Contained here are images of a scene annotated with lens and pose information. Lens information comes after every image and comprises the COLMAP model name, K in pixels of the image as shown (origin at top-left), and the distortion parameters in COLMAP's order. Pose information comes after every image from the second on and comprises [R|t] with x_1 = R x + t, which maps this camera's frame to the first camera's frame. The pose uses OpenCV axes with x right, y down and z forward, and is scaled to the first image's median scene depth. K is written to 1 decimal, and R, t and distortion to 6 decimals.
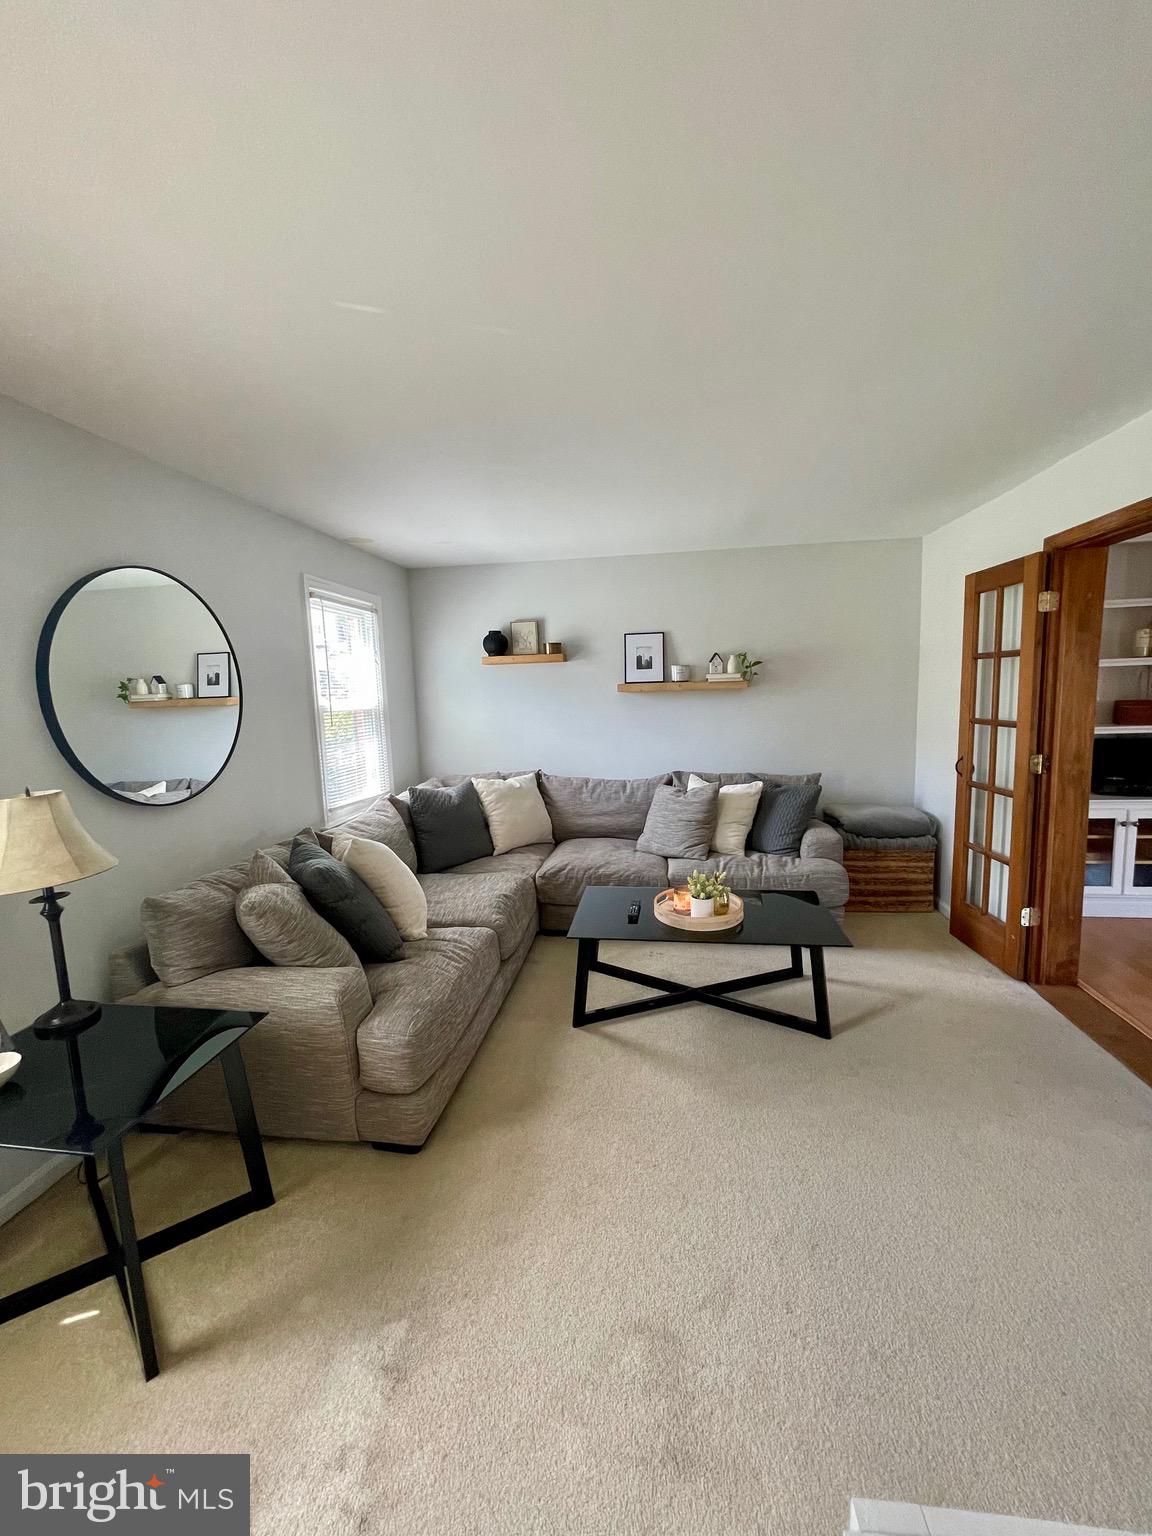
lens RADIAL K [[616.8, 0, 580.9], [0, 616.8, 767.3], [0, 0, 1]] dist [-0.002429, -0.000223]
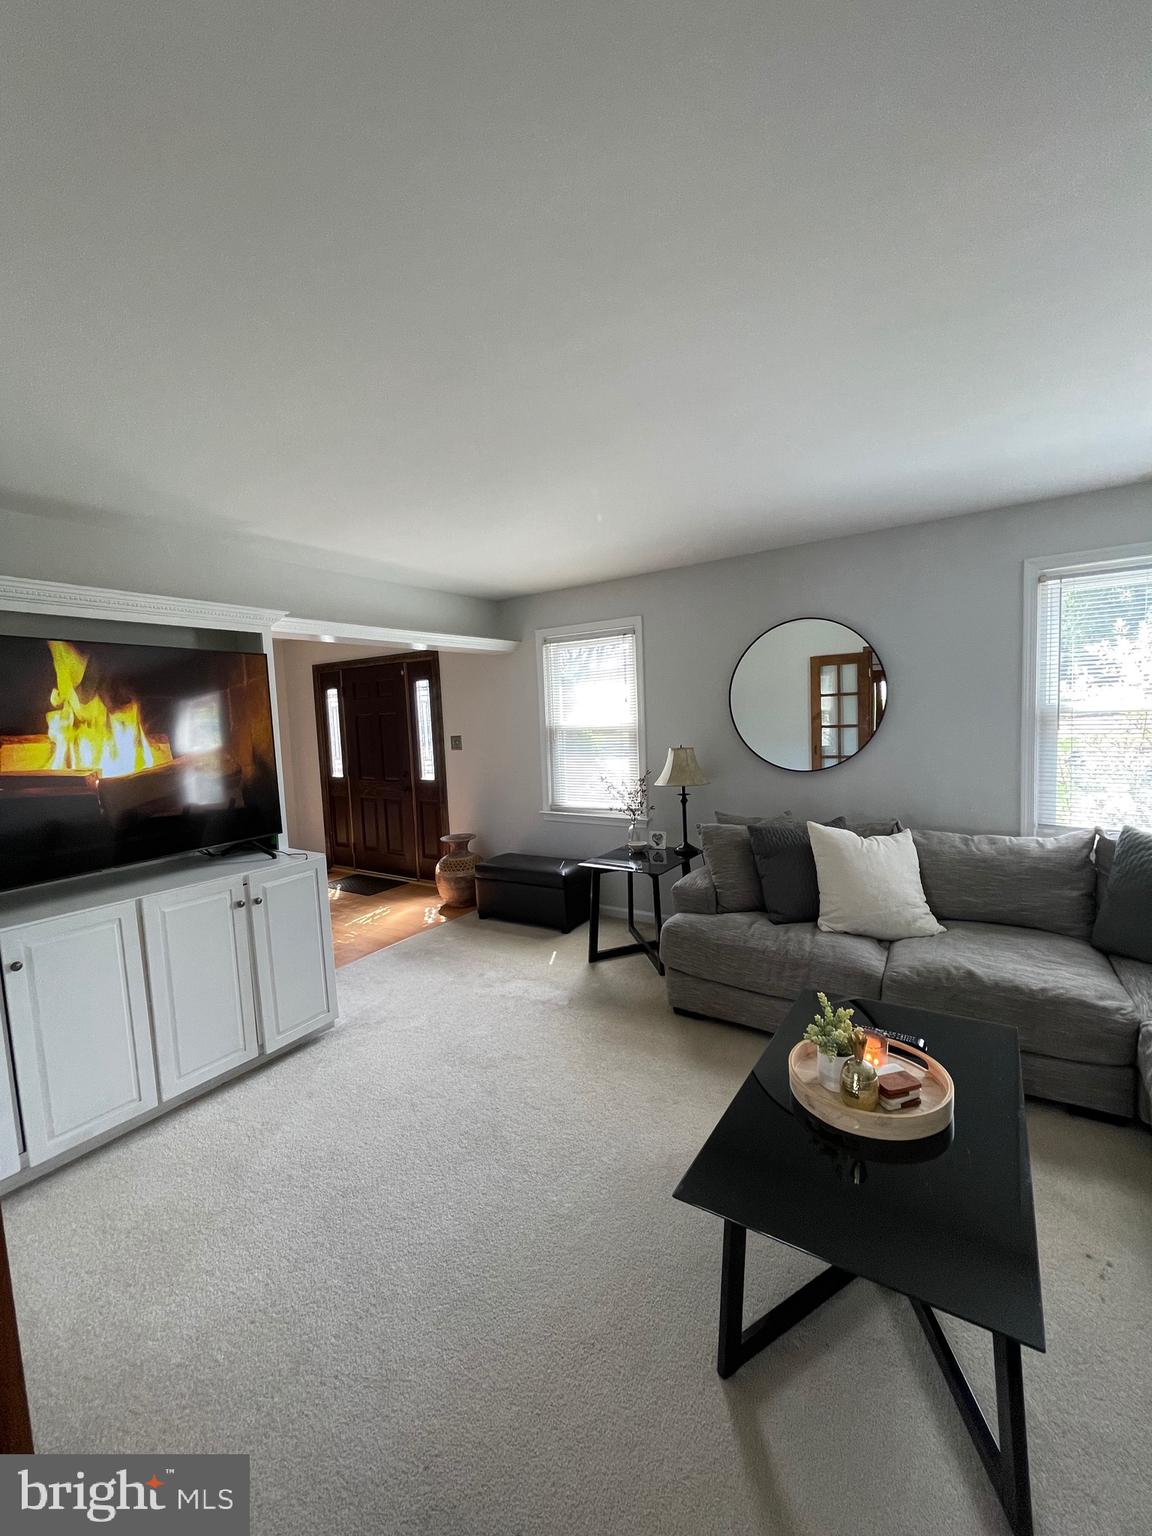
lens RADIAL K [[620.8, 0, 579.8], [0, 620.8, 763.4], [0, 0, 1]] dist [-0.001706, 0.000216]
pose [[-0.435105, 0.121173, -0.892189, 0.597242], [-0.058670, 0.984981, 0.162388, -0.112031], [0.898466, 0.123000, -0.421461, 0.724506]]
